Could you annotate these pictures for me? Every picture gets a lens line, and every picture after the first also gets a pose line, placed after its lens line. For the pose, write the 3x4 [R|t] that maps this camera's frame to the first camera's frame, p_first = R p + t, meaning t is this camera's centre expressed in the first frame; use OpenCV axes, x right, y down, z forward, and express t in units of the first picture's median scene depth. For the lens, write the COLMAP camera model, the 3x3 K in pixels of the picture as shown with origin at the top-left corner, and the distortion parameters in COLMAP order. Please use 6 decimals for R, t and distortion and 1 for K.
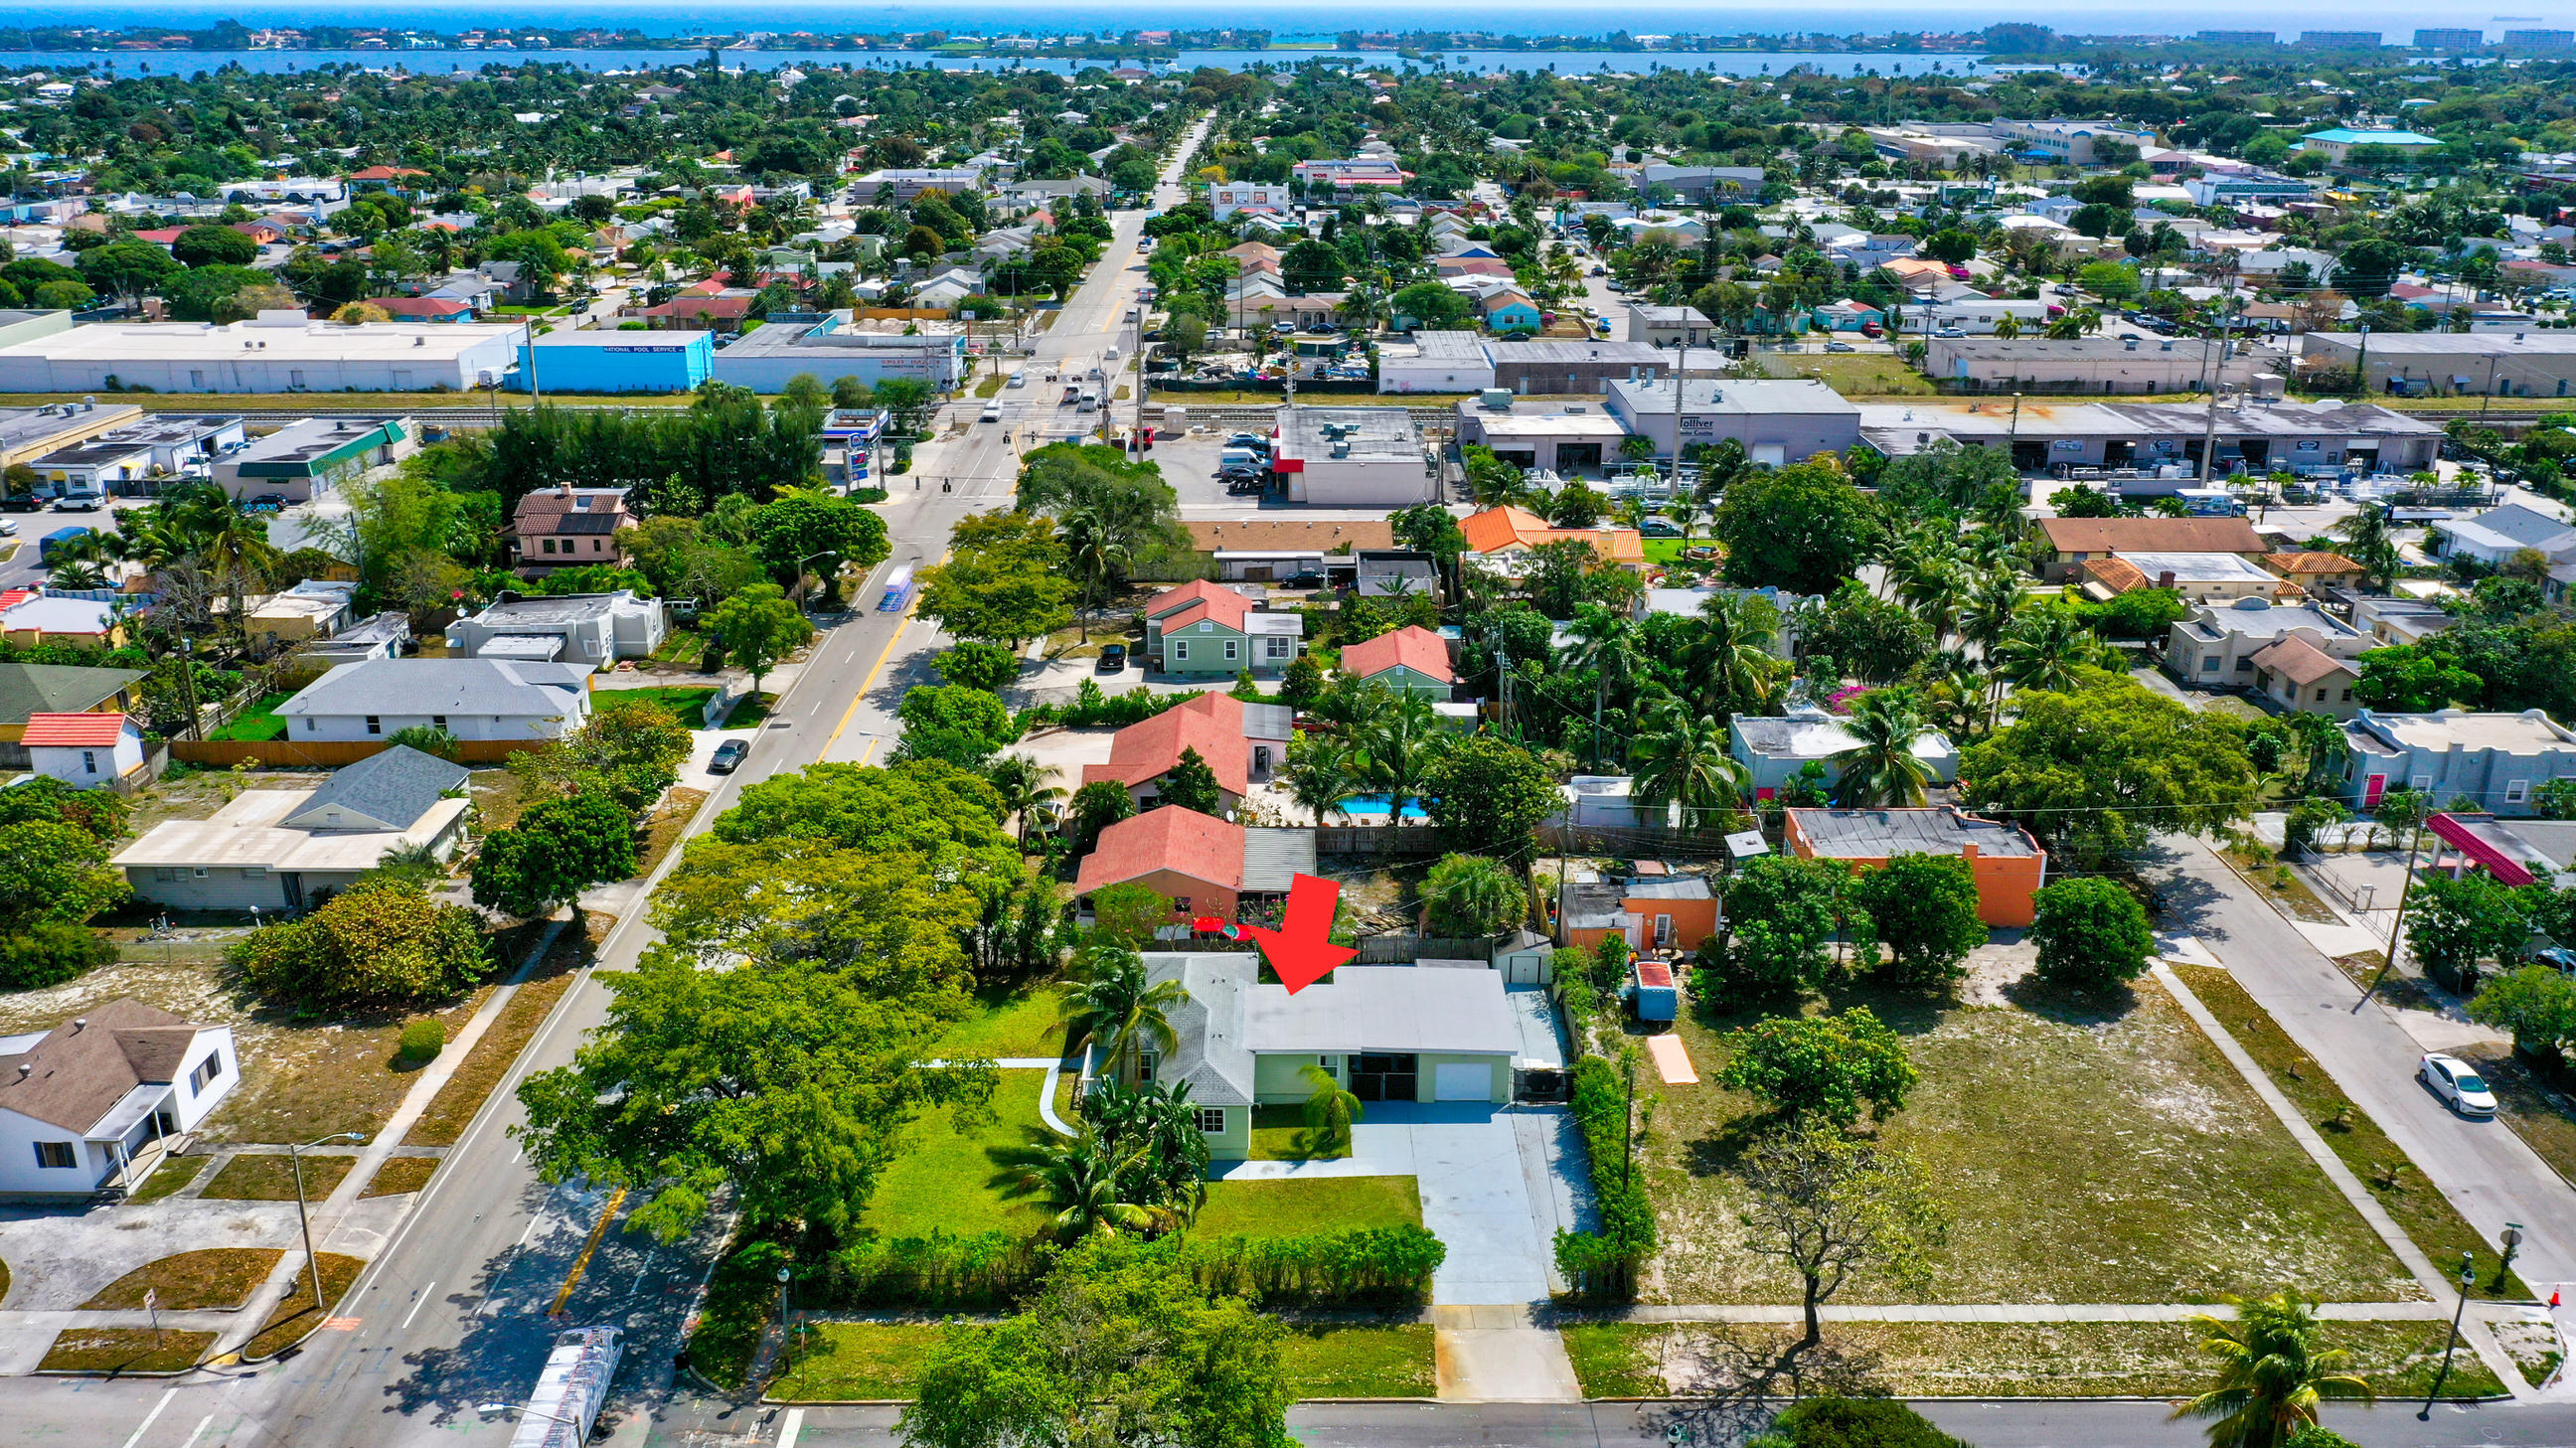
lens RADIAL K [[2027.1, 0, 1284.5], [0, 2027.1, 706.2], [0, 0, 1]] dist [-0.003843, -0.003850]
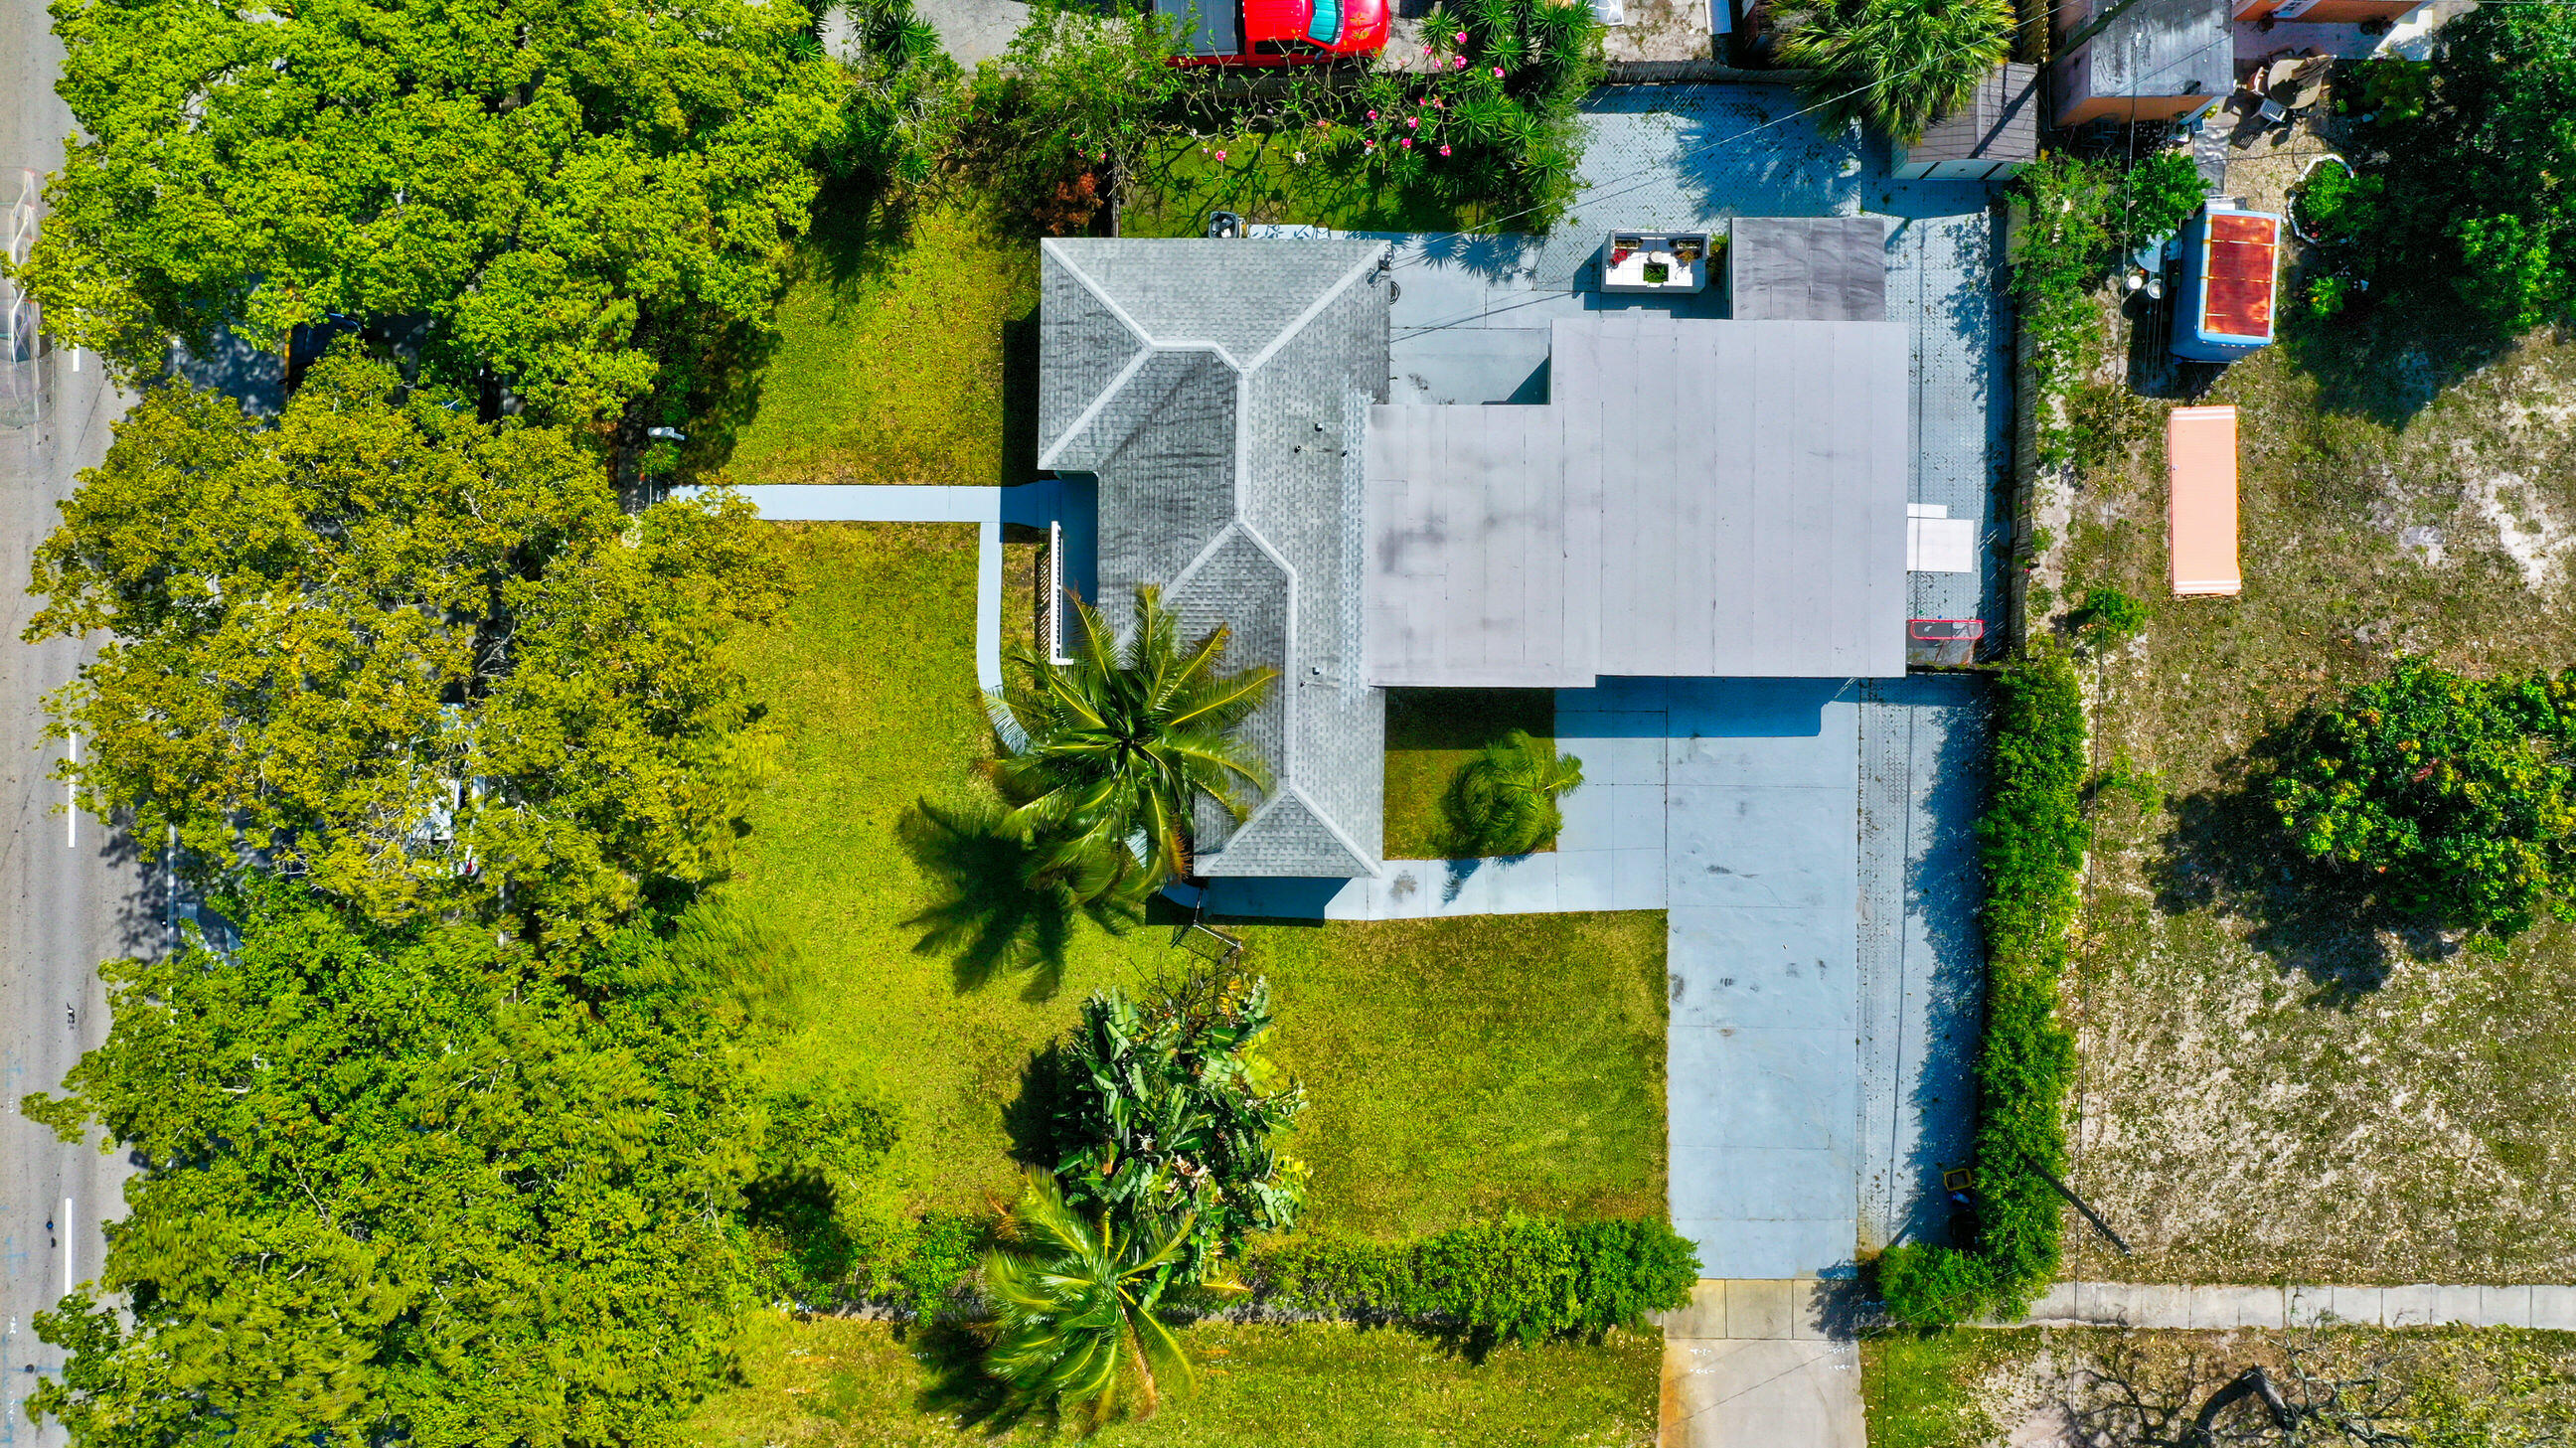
lens RADIAL K [[2027.1, 0, 1283.0], [0, 2027.1, 720.6], [0, 0, 1]] dist [-0.003843, -0.003850]
pose [[0.999705, 0.010520, -0.021905, -0.024096], [0.017299, 0.324934, 0.945578, -0.258036], [0.017066, -0.945678, 0.324656, 0.693805]]
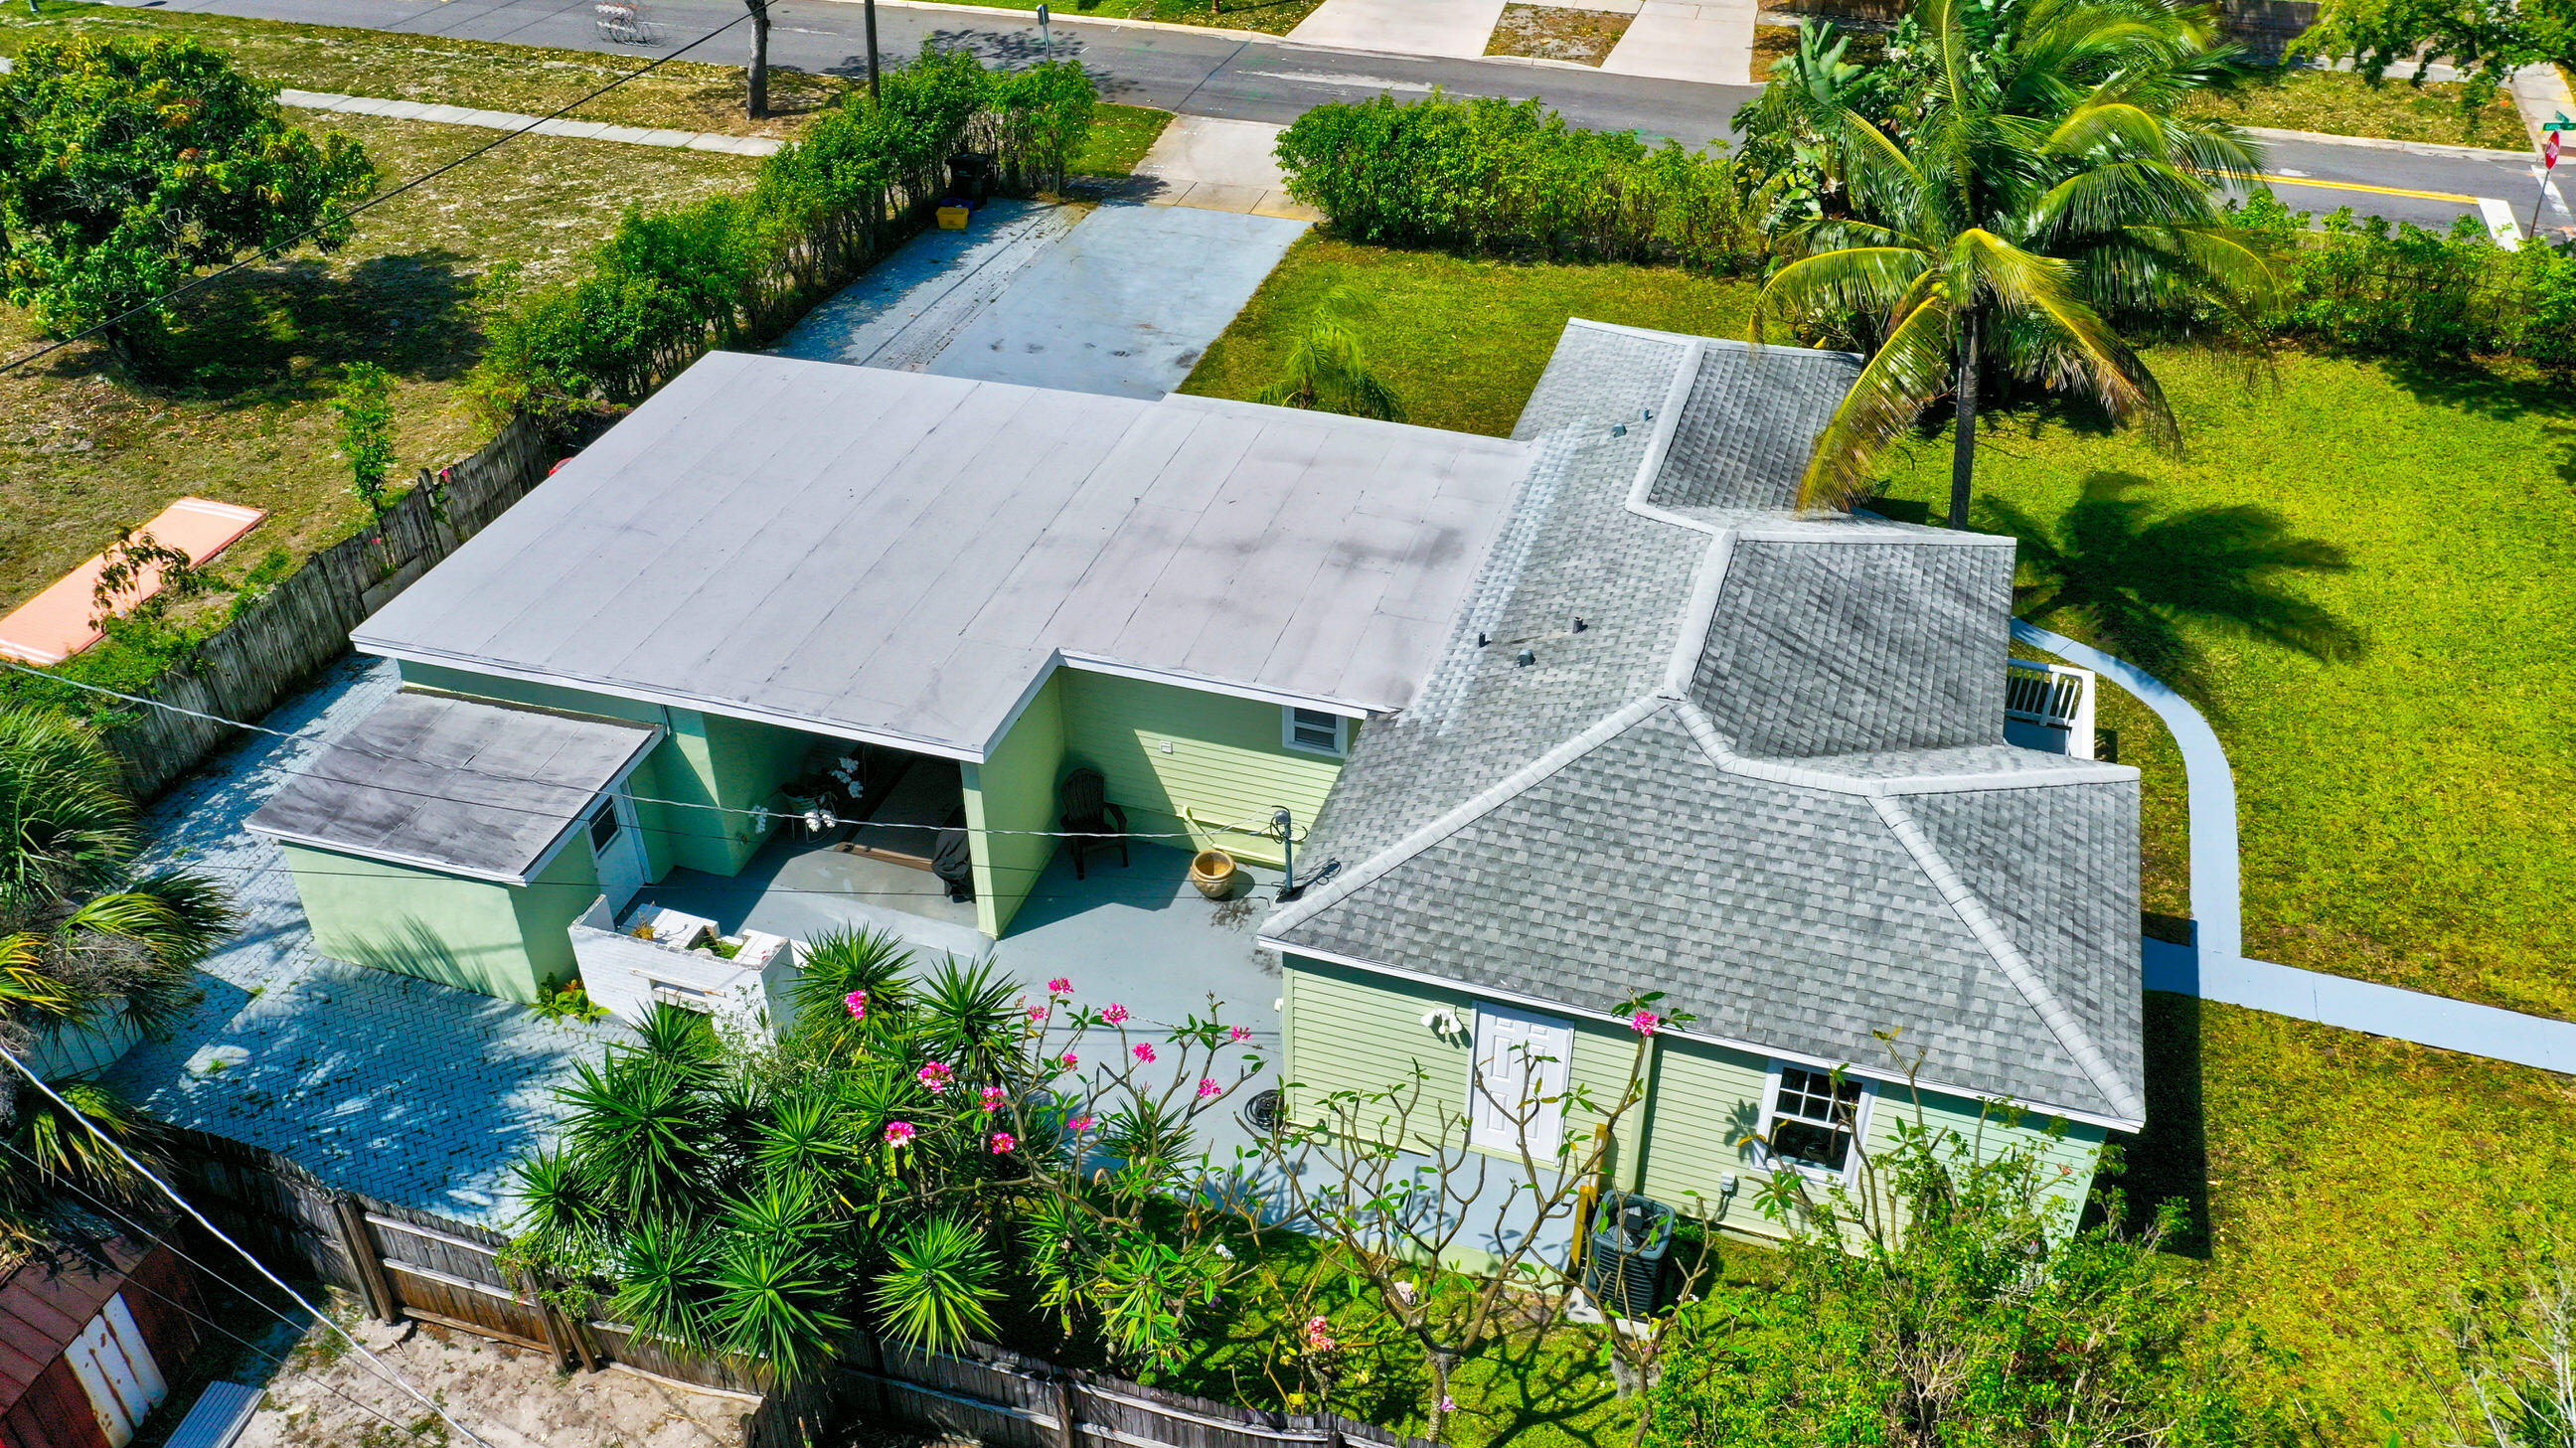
lens RADIAL K [[2027.1, 0, 1285.1], [0, 2027.1, 730.7], [0, 0, 1]] dist [-0.003843, -0.003850]
pose [[-0.951224, -0.178399, 0.251686, -0.055735], [0.105777, 0.577778, 0.809311, -0.041816], [-0.289799, 0.796459, -0.530726, 1.007315]]
